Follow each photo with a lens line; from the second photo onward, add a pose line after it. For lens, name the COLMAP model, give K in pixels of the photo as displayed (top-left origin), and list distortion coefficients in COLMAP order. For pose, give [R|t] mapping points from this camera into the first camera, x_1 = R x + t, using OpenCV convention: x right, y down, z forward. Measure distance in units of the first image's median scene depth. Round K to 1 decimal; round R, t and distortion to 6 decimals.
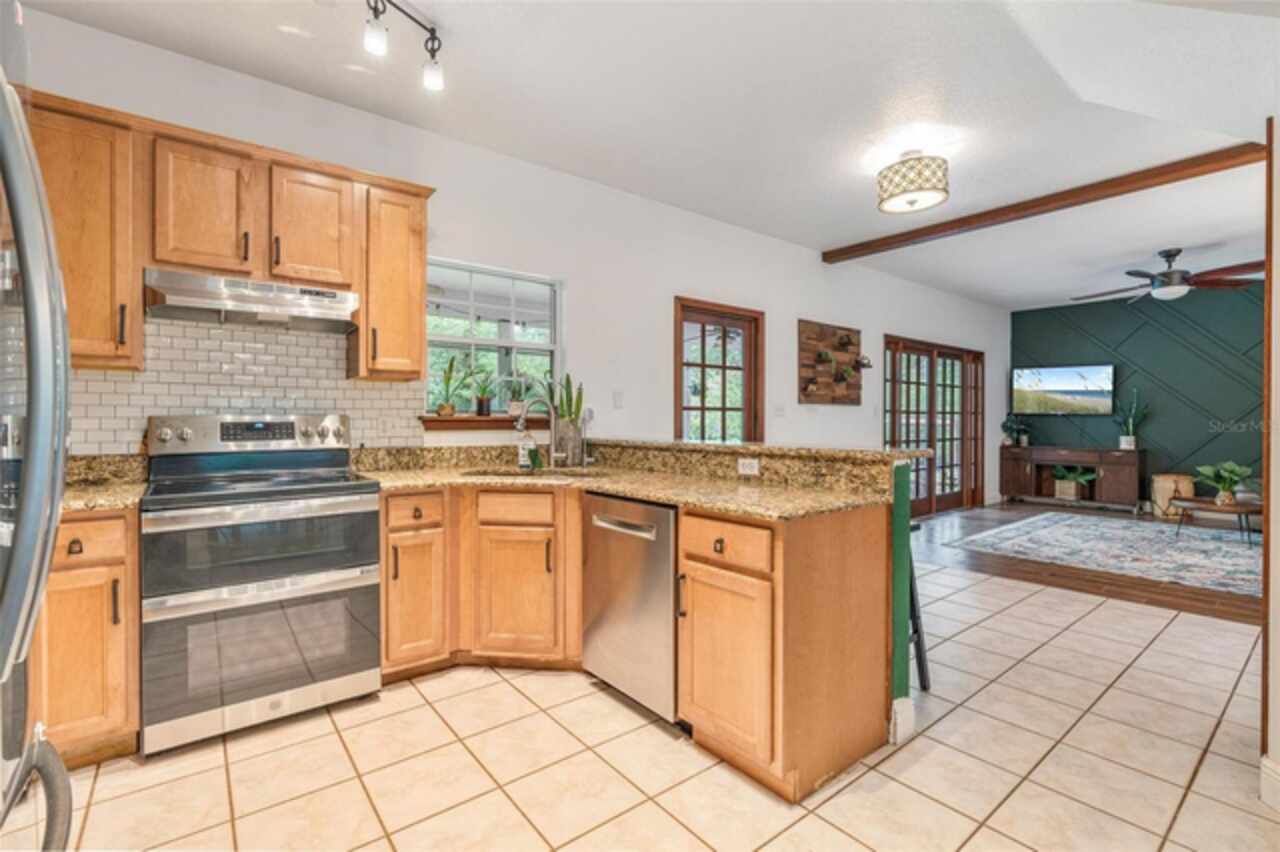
lens RADIAL K [[571.3, 0, 639.4], [0, 571.3, 421.4], [0, 0, 1]] dist [-0.002274, 0.000035]
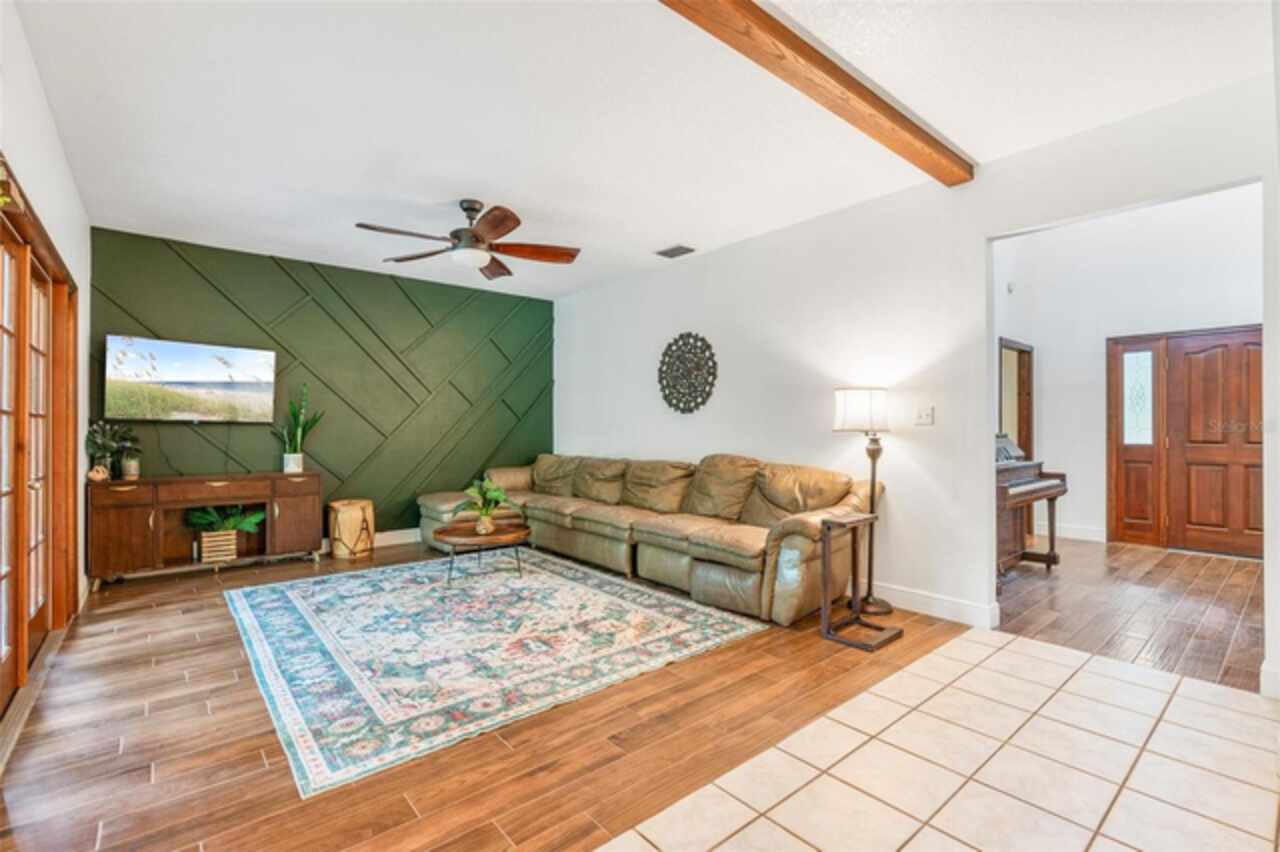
lens RADIAL K [[573.8, 0, 638.2], [0, 573.8, 425.4], [0, 0, 1]] dist [-0.010122, 0.000851]
pose [[-0.028482, 0.003360, 0.999589, 0.163016], [0.004639, 0.999984, -0.003229, -0.005551], [-0.999584, 0.004545, -0.028497, 0.734759]]
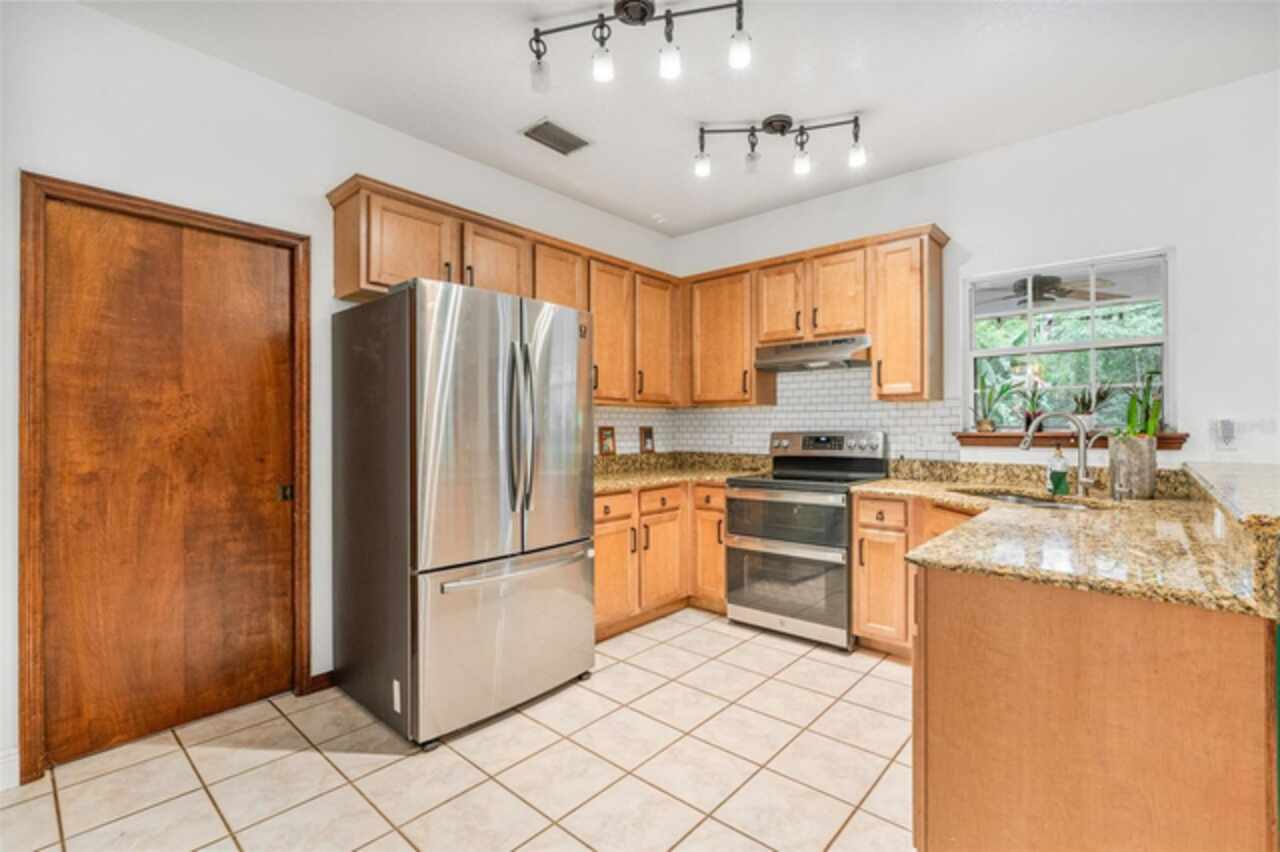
lens RADIAL K [[573.8, 0, 638.2], [0, 573.8, 425.4], [0, 0, 1]] dist [-0.010122, 0.000851]
pose [[0.181043, -0.004722, -0.983464, 0.294673], [-0.000393, 0.999988, -0.004874, -0.008649], [0.983475, 0.001269, 0.181039, 0.125766]]
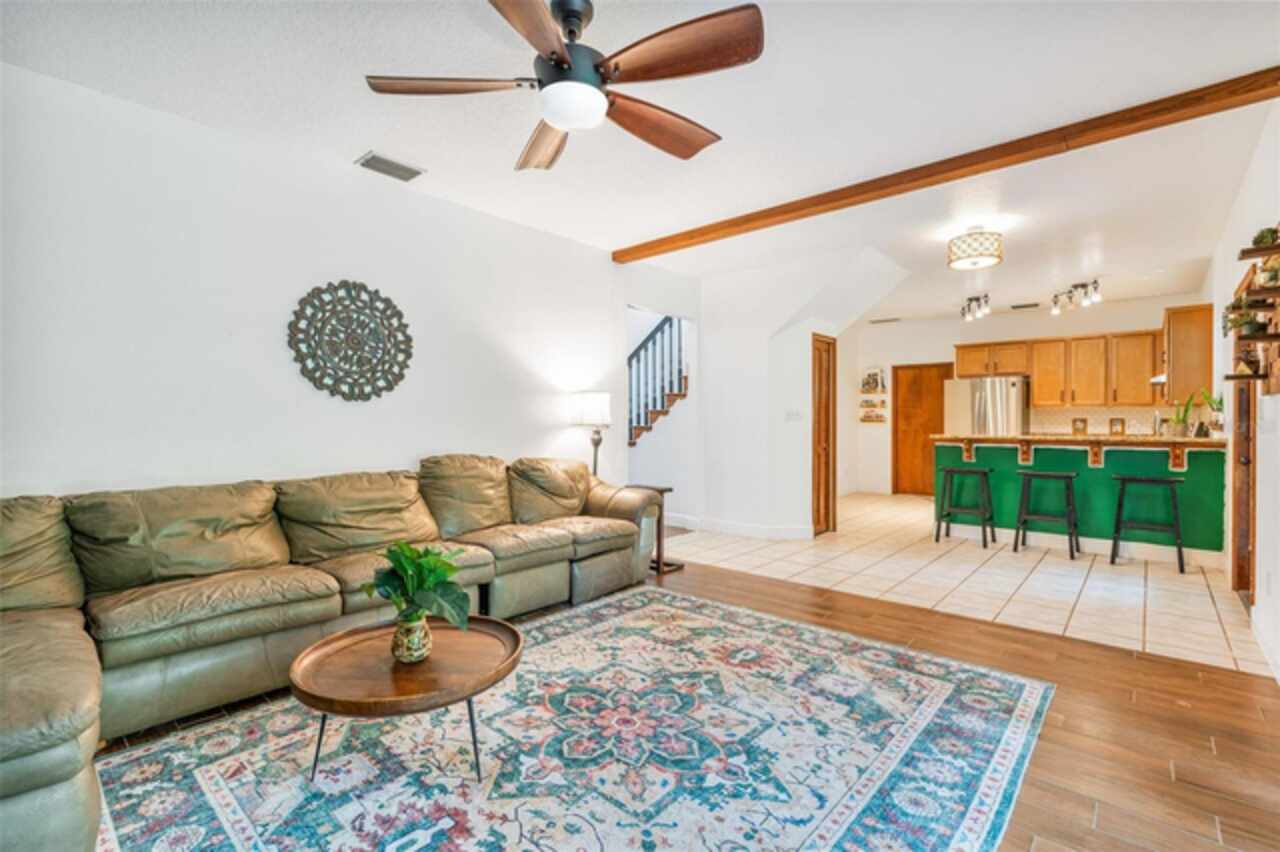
lens RADIAL K [[573.8, 0, 638.2], [0, 573.8, 425.4], [0, 0, 1]] dist [-0.010122, 0.000851]
pose [[-0.985664, 0.001635, -0.168710, 0.868593], [0.000132, 0.999960, 0.008923, -0.006655], [0.168718, 0.008773, -0.985625, 1.283805]]
